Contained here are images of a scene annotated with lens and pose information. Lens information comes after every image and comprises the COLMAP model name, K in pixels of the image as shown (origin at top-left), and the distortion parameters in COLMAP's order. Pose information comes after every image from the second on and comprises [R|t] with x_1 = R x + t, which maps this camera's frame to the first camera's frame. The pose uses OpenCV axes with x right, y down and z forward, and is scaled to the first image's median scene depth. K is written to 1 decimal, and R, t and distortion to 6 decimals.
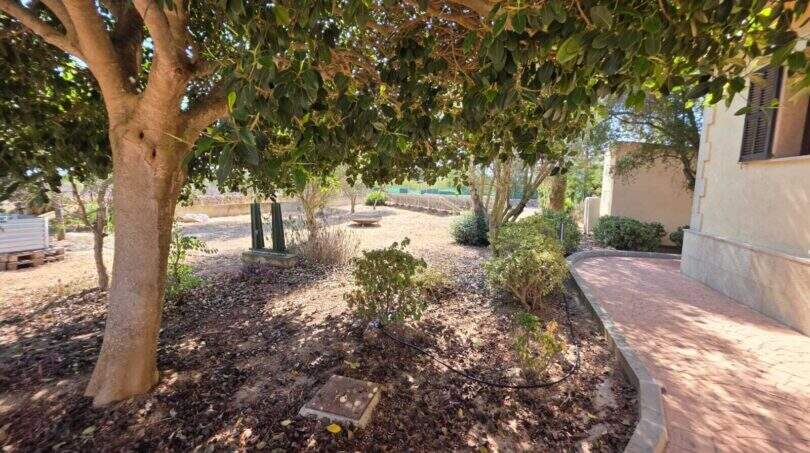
lens RADIAL K [[327.7, 0, 405.0], [0, 327.7, 226.5], [0, 0, 1]] dist [0.000367, 0.000127]
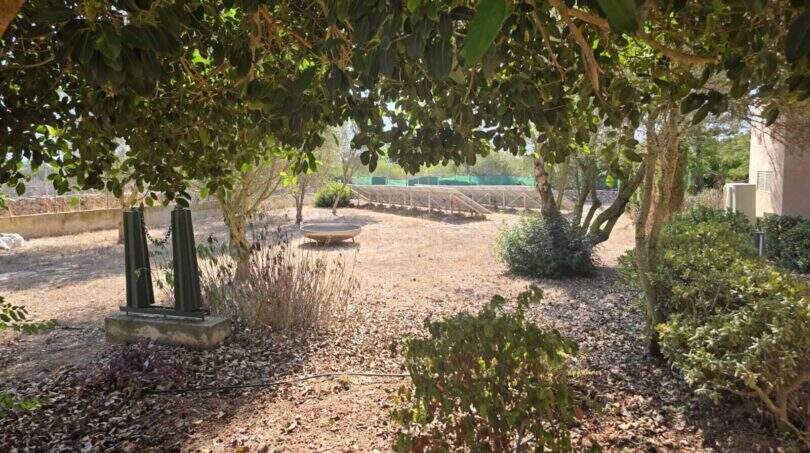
lens RADIAL K [[537.2, 0, 409.3], [0, 537.2, 205.9], [0, 0, 1]] dist [0.022844, -0.001302]
pose [[0.996083, -0.026886, 0.084239, -0.105881], [0.031995, 0.997691, -0.059904, -0.016389], [-0.082434, 0.062364, 0.994643, 0.156862]]
